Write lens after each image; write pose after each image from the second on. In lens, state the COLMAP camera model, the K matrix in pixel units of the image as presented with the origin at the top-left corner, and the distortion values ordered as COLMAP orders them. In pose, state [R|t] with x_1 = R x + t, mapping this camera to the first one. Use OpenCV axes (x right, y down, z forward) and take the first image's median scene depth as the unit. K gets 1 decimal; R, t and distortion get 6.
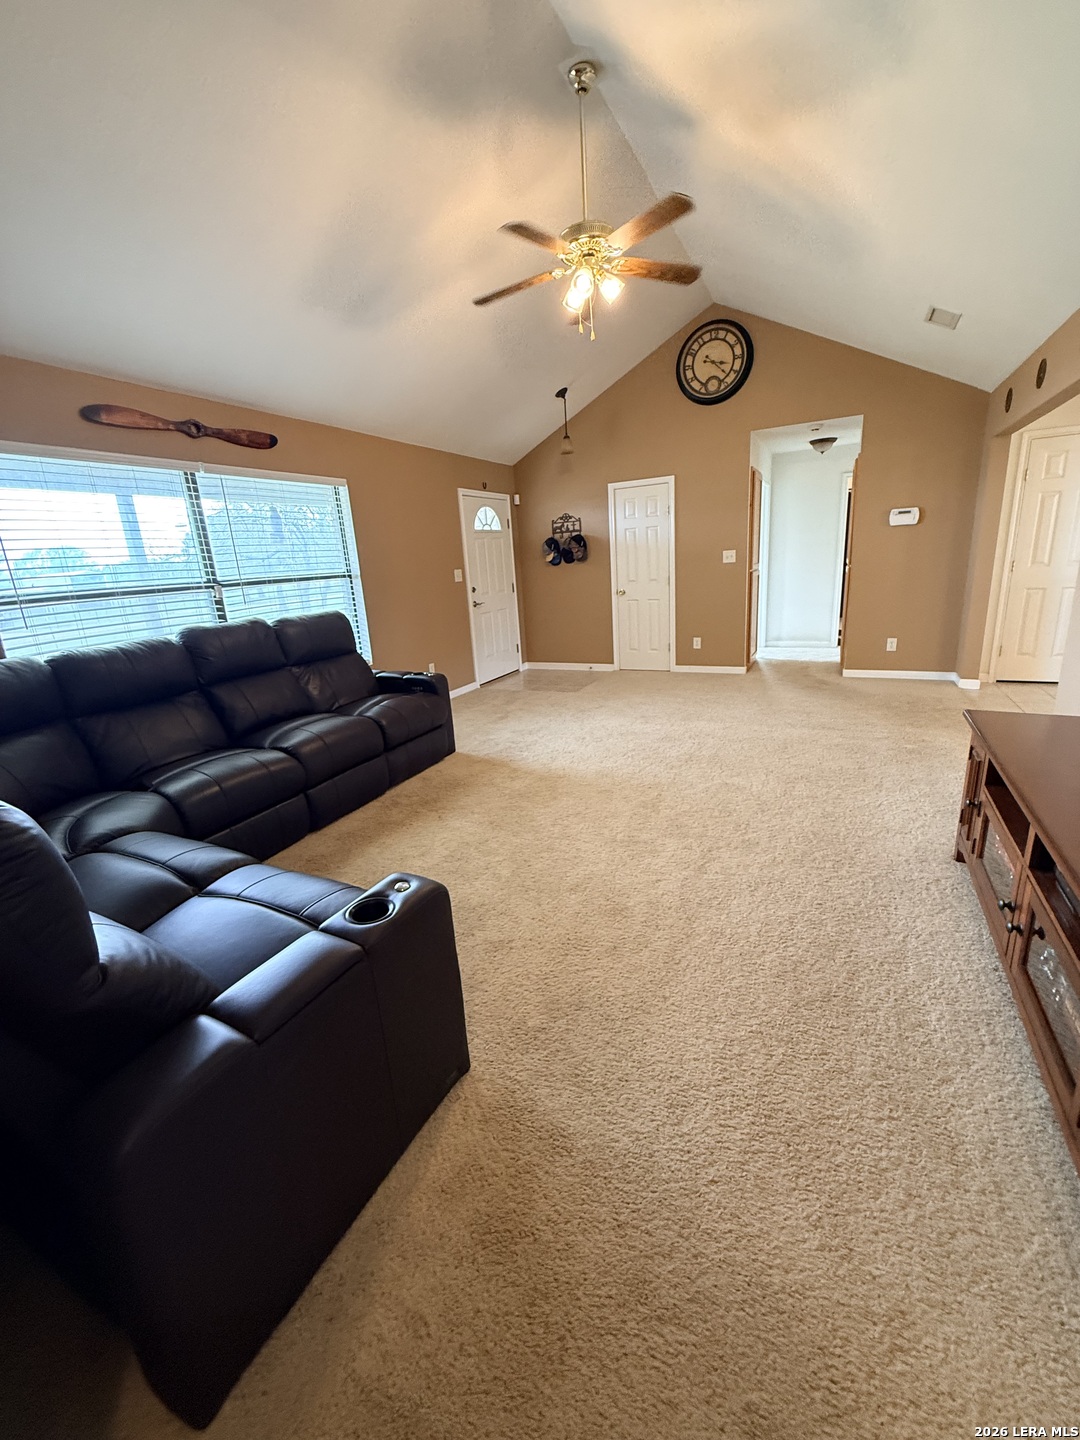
lens RADIAL K [[575.2, 0, 535.6], [0, 575.2, 716.6], [0, 0, 1]] dist [0.000012, 0.000464]
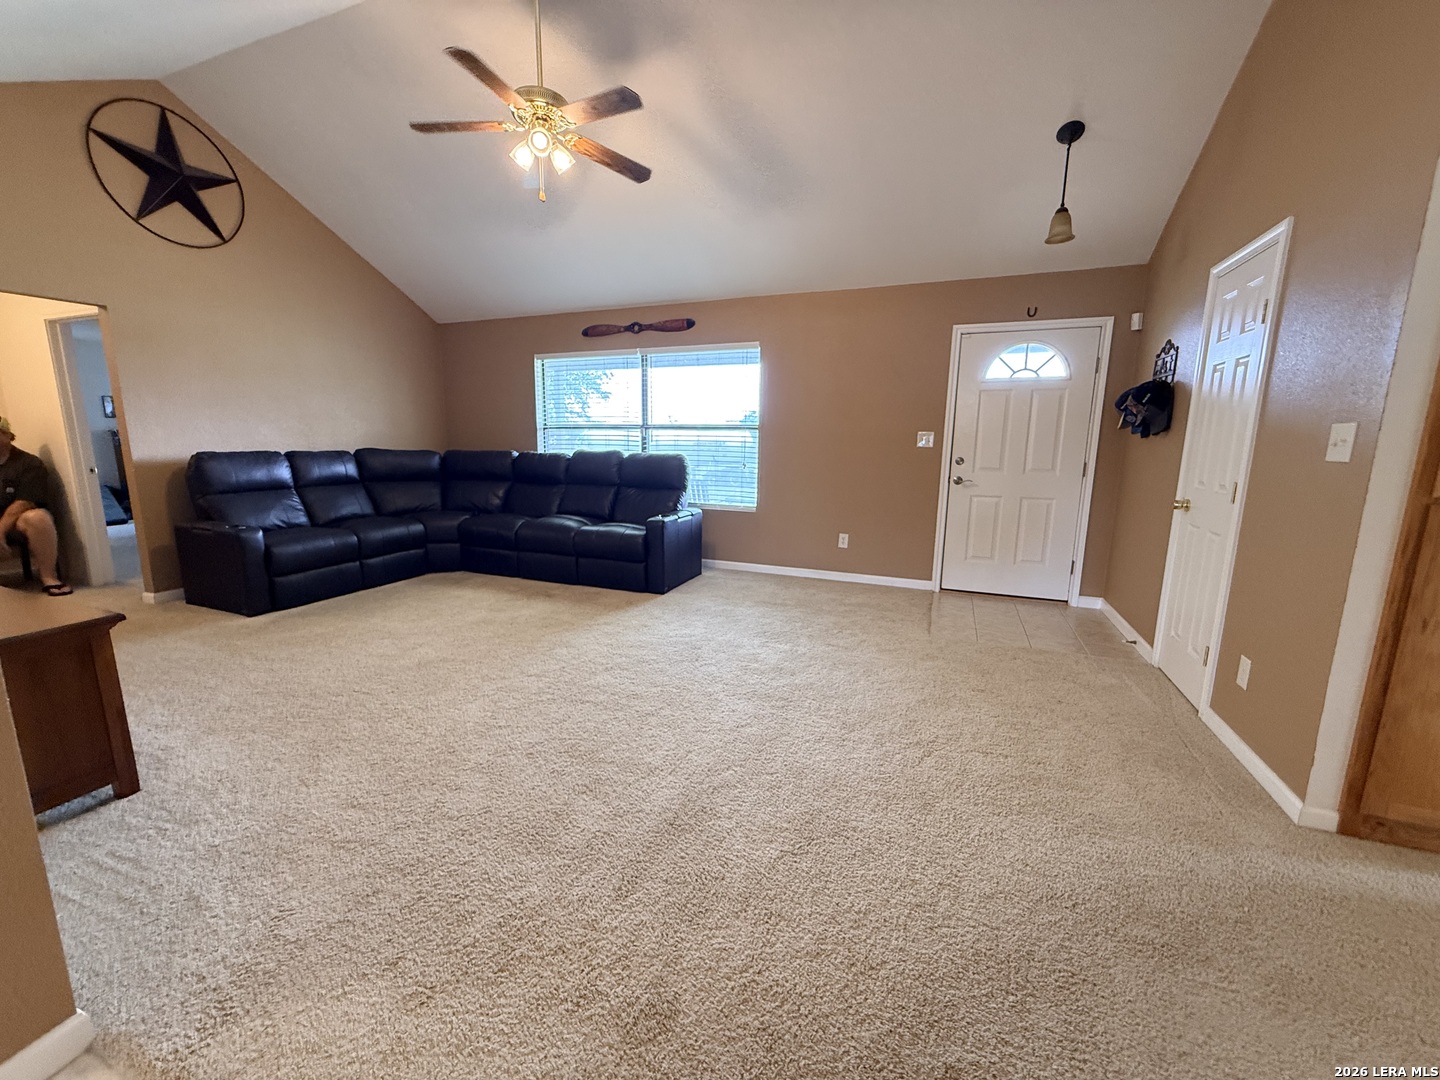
lens RADIAL K [[575.2, 0, 709.6], [0, 575.2, 538.2], [0, 0, 1]] dist [0.000012, 0.000464]
pose [[0.081107, 0.237988, -0.967876, 0.876603], [-0.279279, 0.937601, 0.207141, -0.282583], [0.956778, 0.253507, 0.142511, 0.915120]]
